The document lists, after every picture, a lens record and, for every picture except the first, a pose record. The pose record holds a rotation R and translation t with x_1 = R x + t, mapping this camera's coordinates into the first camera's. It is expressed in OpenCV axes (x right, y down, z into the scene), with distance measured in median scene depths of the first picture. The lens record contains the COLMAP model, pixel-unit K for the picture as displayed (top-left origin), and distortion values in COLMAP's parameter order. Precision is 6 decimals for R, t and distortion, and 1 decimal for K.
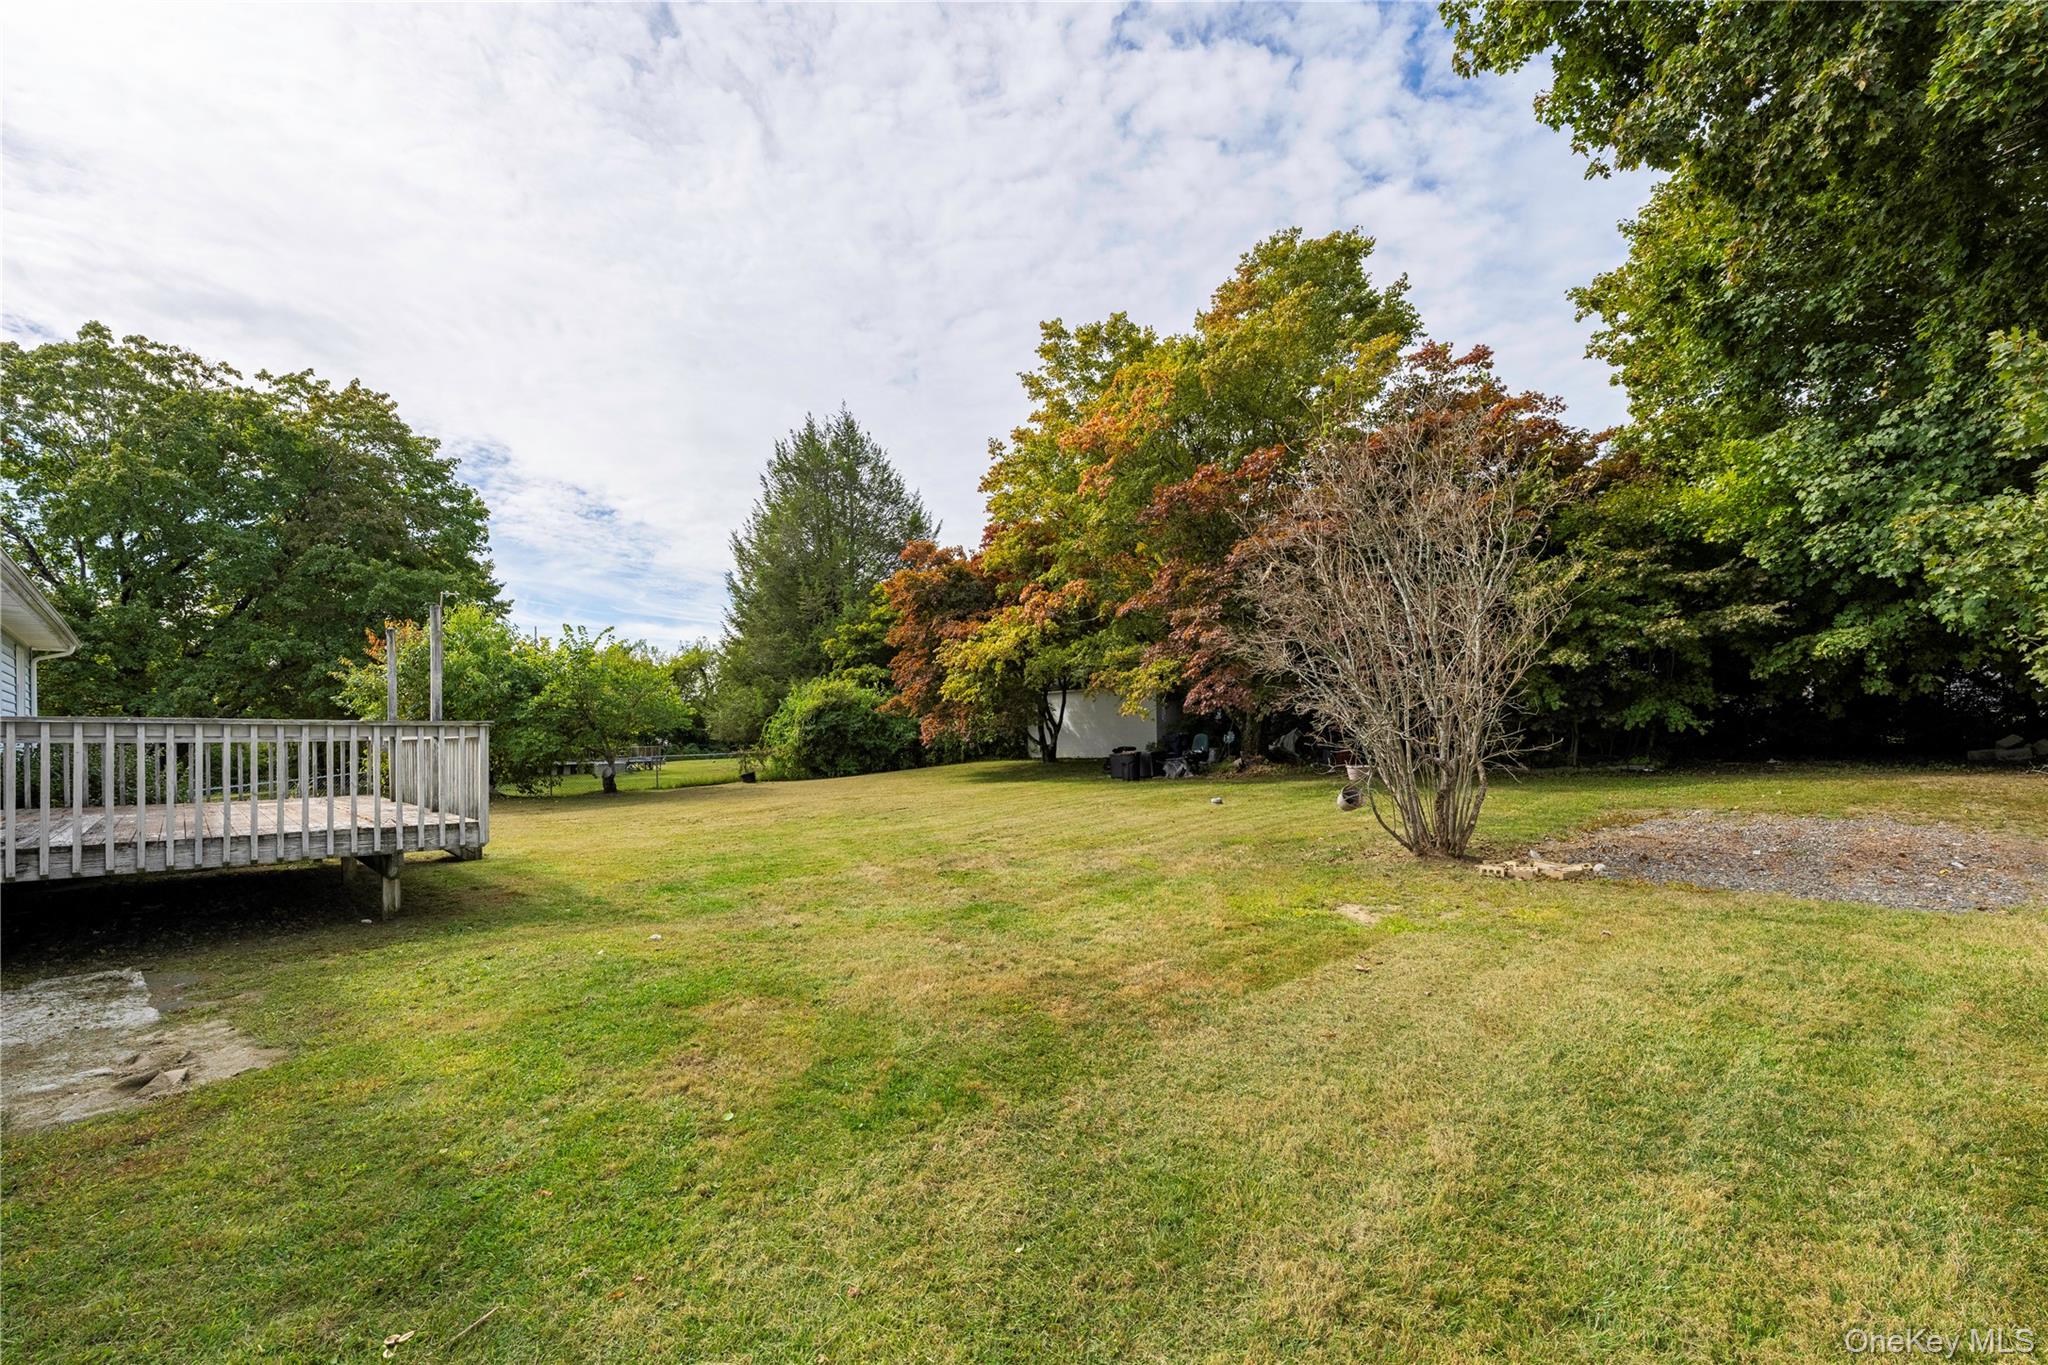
lens RADIAL K [[875.4, 0, 1017.2], [0, 875.4, 722.0], [0, 0, 1]] dist [-0.002449, -0.000033]
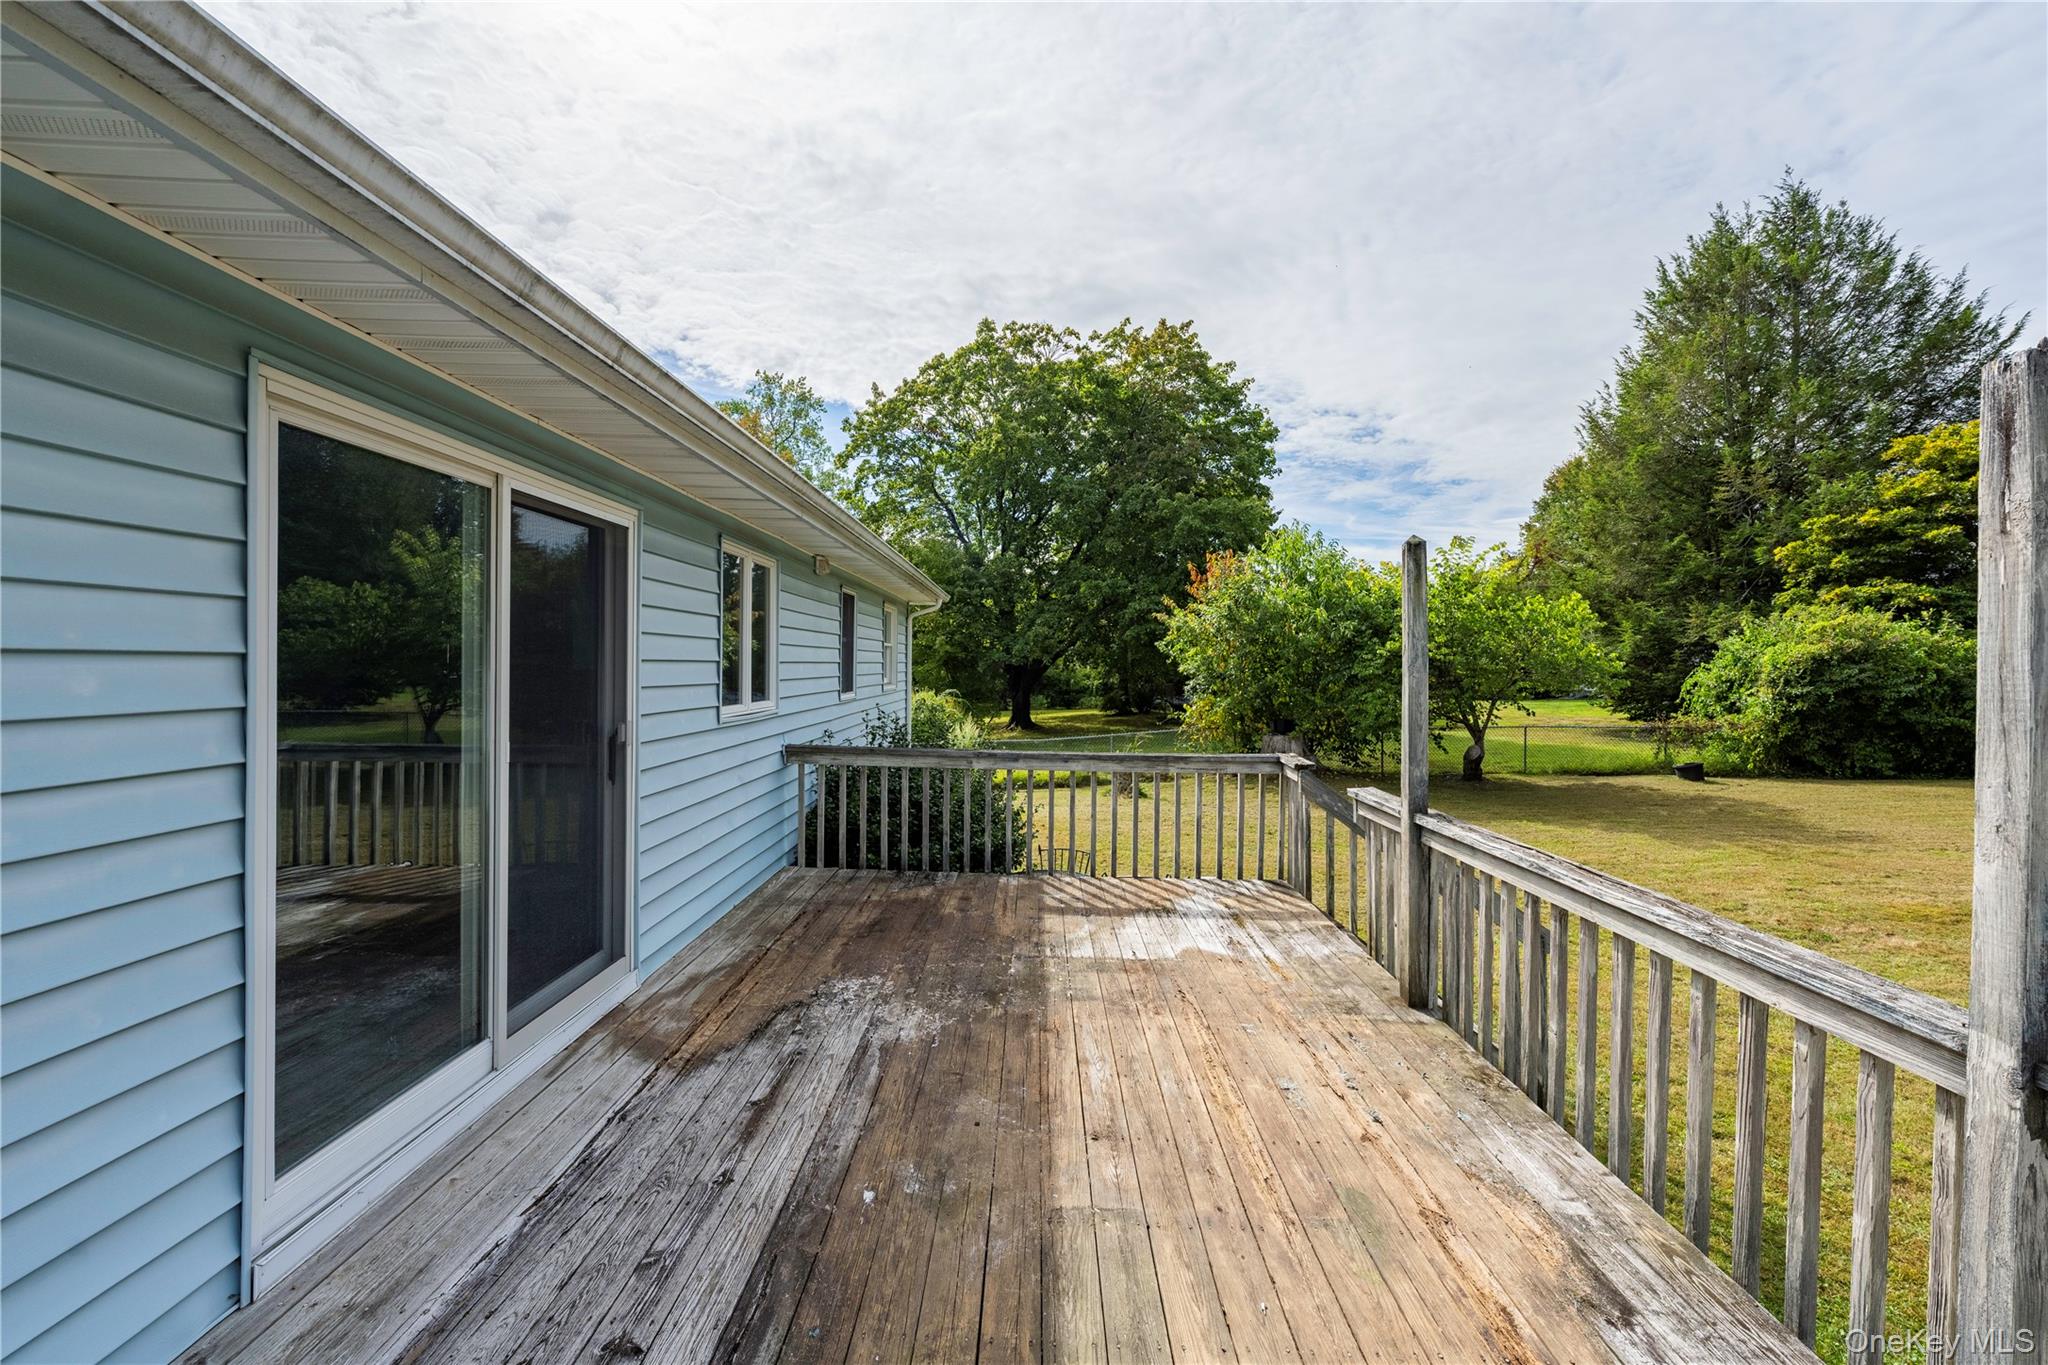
lens RADIAL K [[875.4, 0, 1017.2], [0, 875.4, 722.0], [0, 0, 1]] dist [-0.002449, -0.000033]
pose [[0.706264, 0.071012, -0.704378, -0.142869], [-0.011382, 0.995967, 0.088995, -0.014505], [0.707857, -0.054837, 0.704224, 0.152974]]
